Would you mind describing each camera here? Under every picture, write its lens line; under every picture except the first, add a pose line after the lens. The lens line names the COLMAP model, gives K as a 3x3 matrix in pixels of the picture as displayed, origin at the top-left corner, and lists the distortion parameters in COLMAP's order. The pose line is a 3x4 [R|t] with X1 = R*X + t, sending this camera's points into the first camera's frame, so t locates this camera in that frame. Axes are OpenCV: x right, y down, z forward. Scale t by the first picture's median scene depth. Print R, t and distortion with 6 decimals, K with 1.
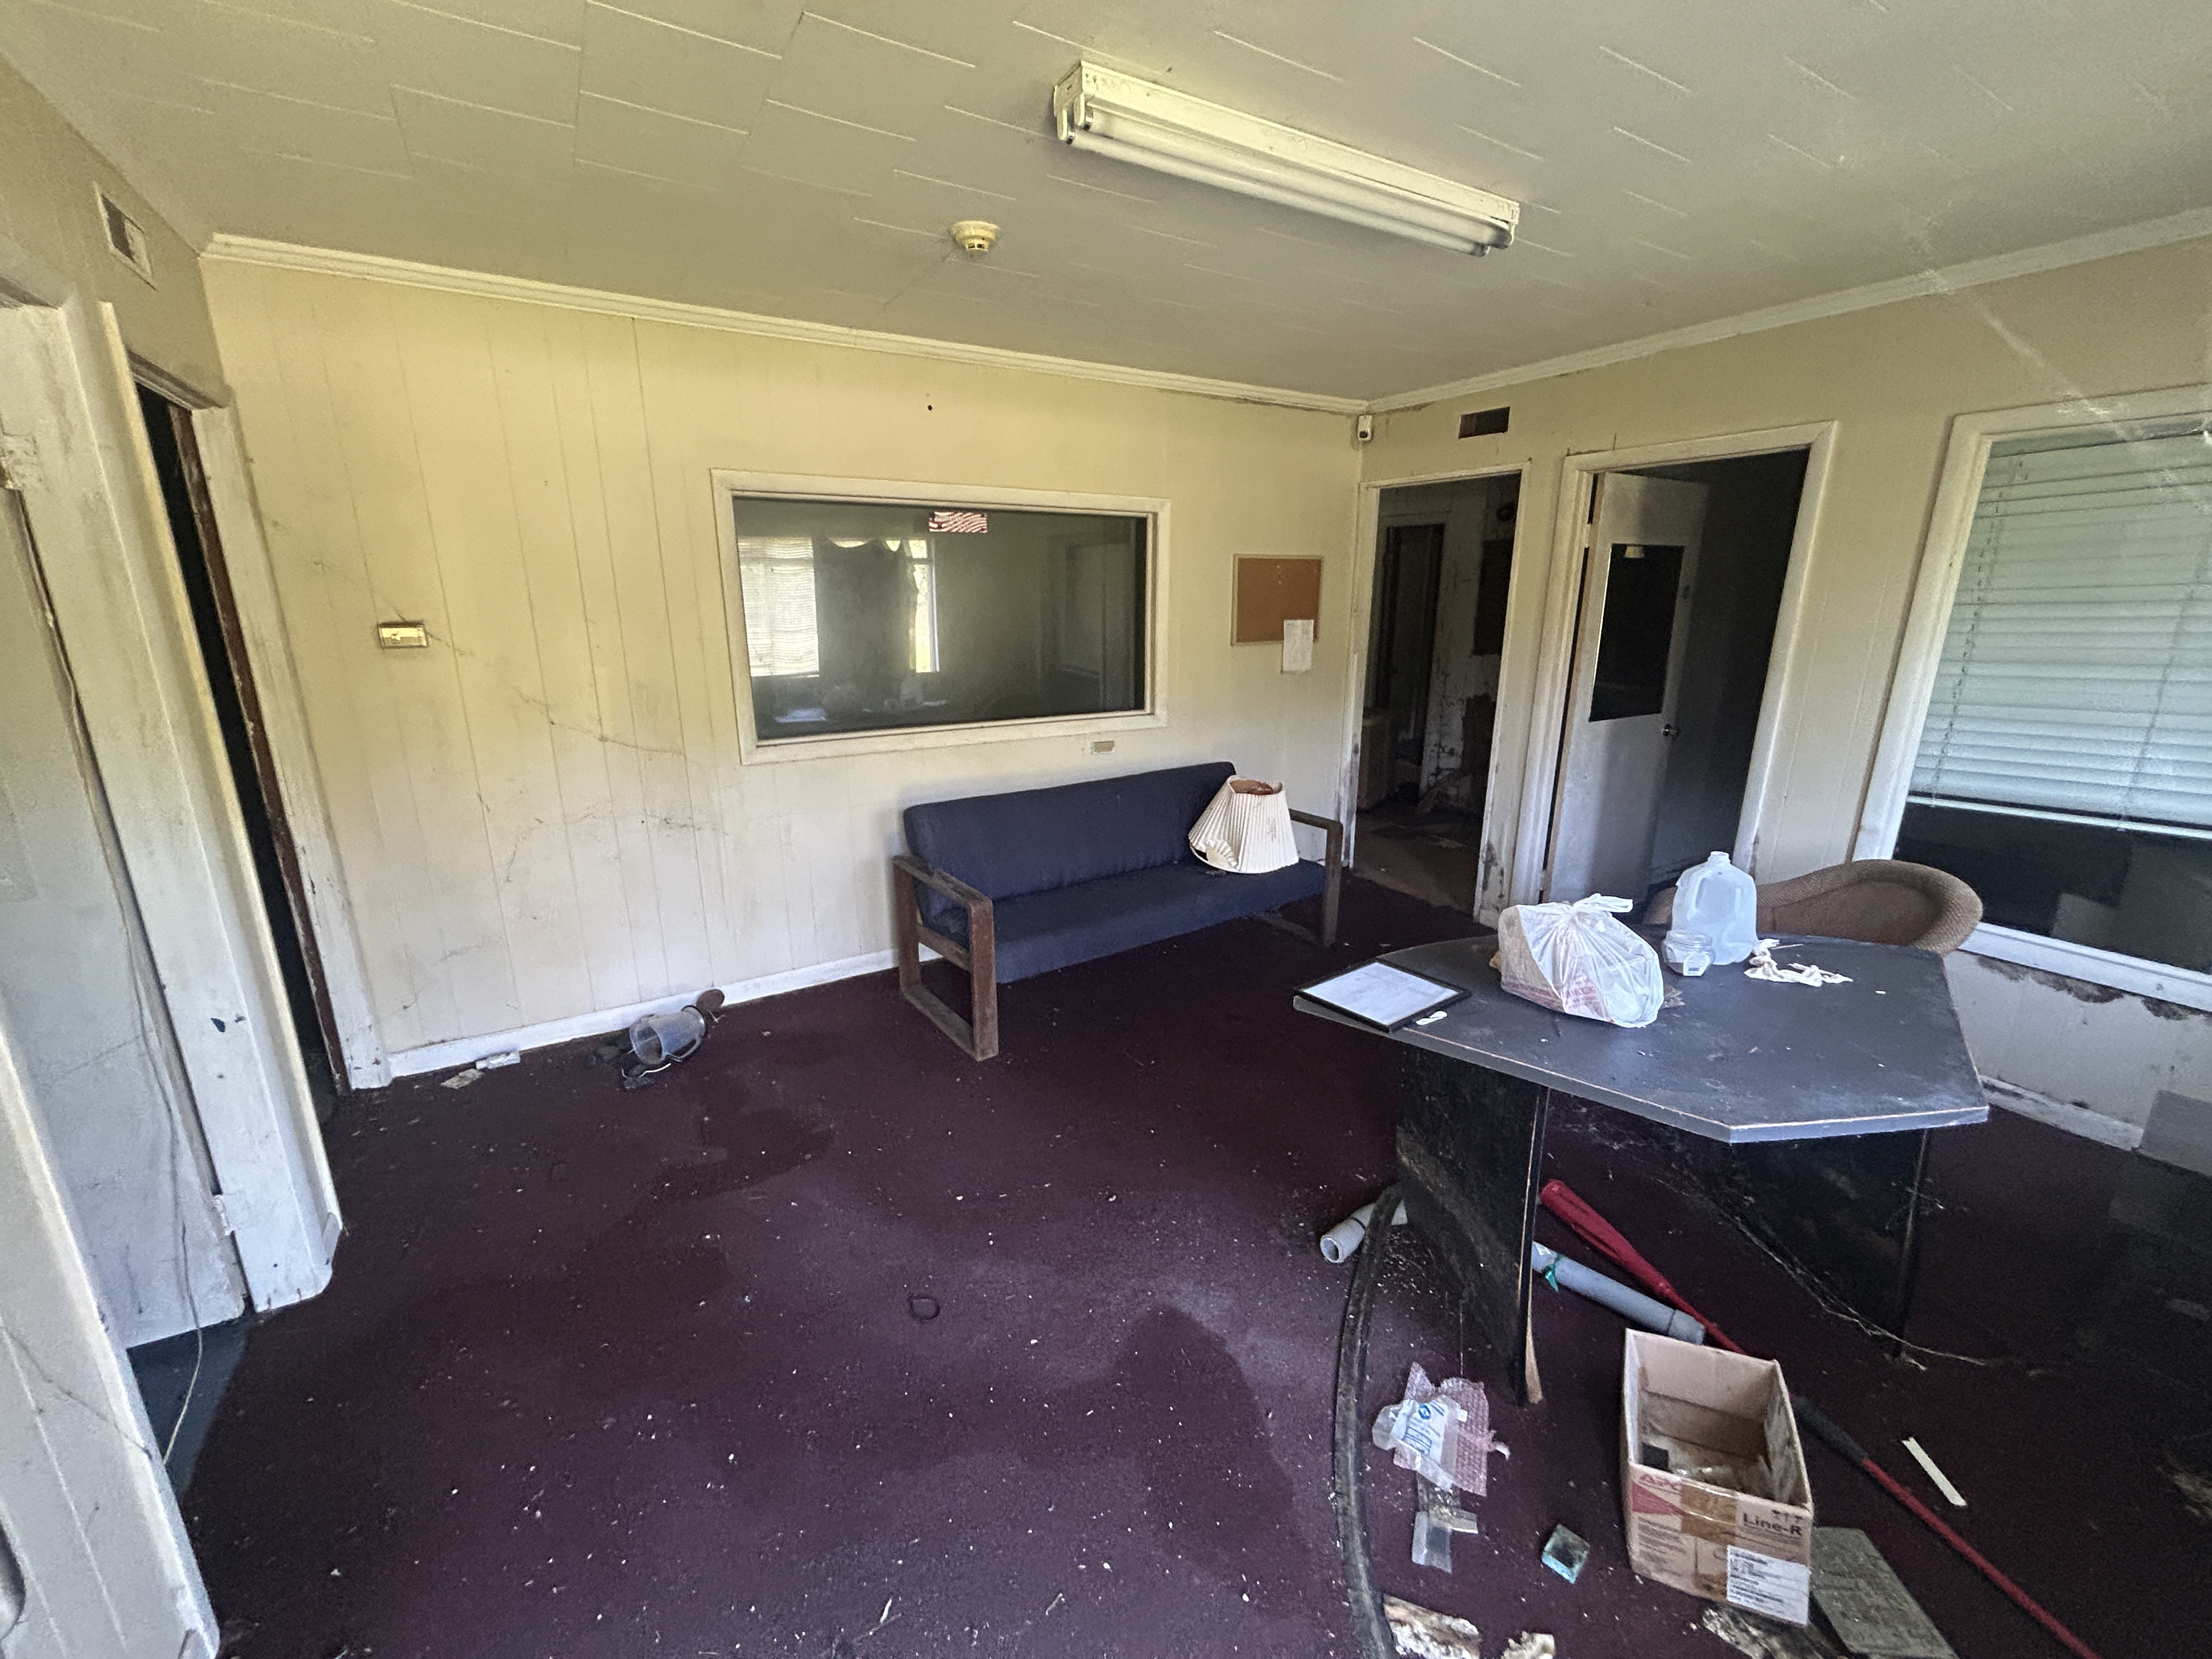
lens RADIAL K [[893.4, 0, 1102.3], [0, 893.4, 829.8], [0, 0, 1]] dist [-0.001370, -0.000019]
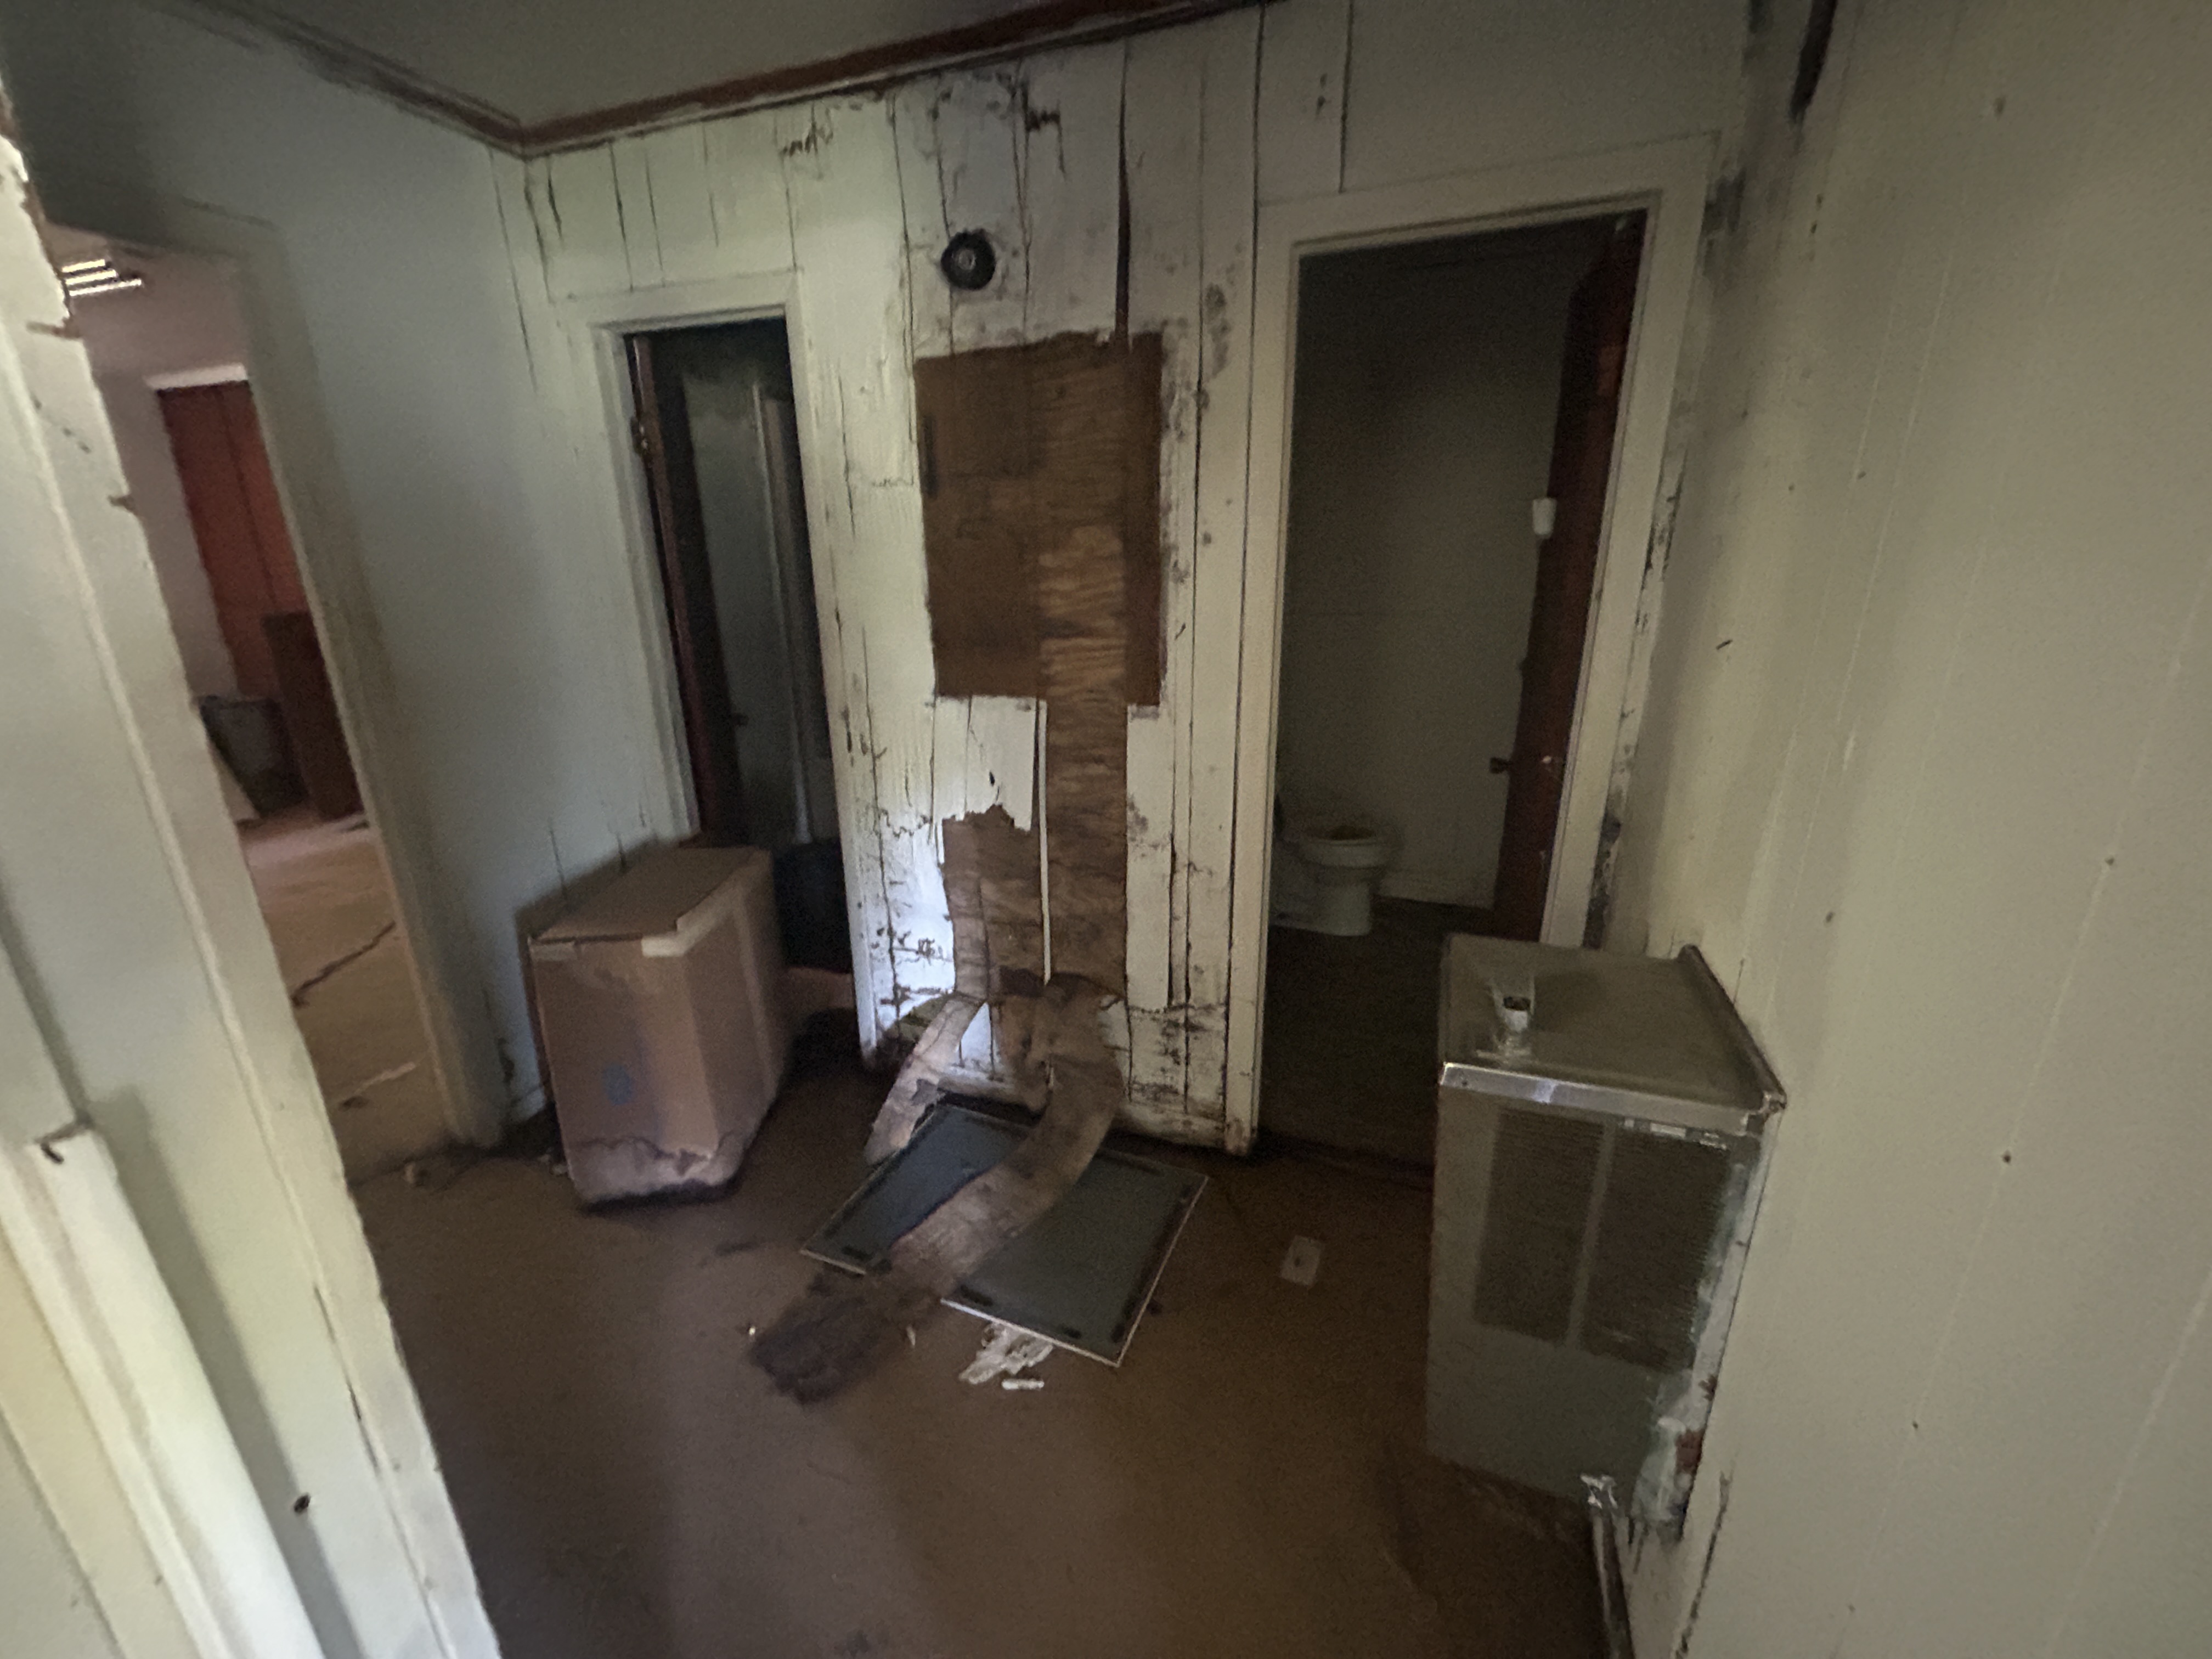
lens RADIAL K [[893.4, 0, 1104.0], [0, 893.4, 840.3], [0, 0, 1]] dist [-0.001370, -0.000019]
pose [[0.782381, -0.197529, 0.590646, 0.234936], [0.167974, 0.980152, 0.105289, -0.160664], [-0.599720, 0.016837, 0.800032, 0.649791]]
